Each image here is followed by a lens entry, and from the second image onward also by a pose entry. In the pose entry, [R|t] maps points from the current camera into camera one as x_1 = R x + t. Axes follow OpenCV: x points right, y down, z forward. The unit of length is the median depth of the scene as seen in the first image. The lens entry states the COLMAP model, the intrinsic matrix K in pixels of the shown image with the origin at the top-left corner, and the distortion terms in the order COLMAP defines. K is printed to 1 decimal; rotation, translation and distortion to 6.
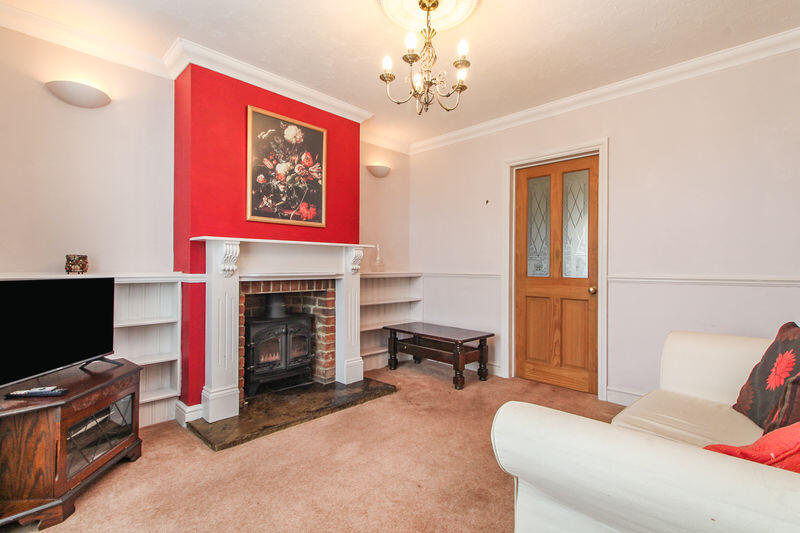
lens RADIAL K [[373.2, 0, 400.5], [0, 373.2, 270.7], [0, 0, 1]] dist [0.002460, -0.000119]
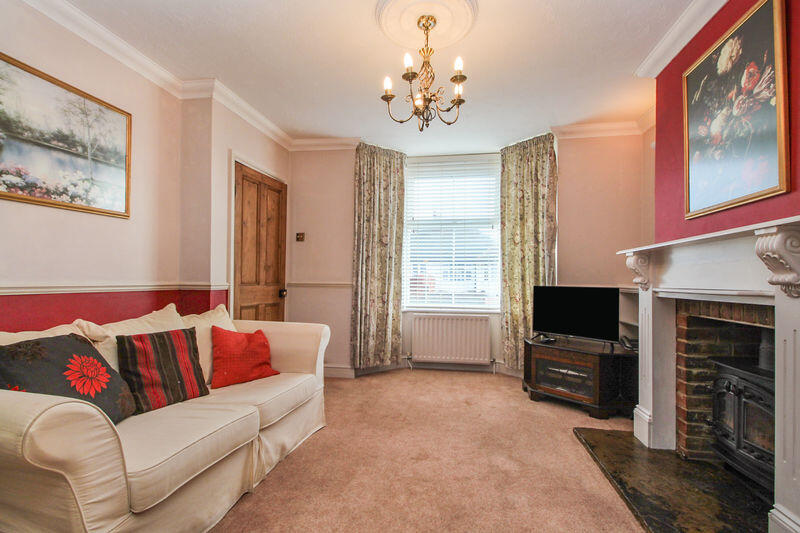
lens RADIAL K [[373.2, 0, 400.5], [0, 373.2, 270.7], [0, 0, 1]] dist [0.002460, -0.000119]
pose [[-0.826730, -0.016491, -0.562357, 0.586447], [-0.009183, 0.999833, -0.015820, -0.012985], [0.562523, -0.007915, -0.826743, 1.483129]]
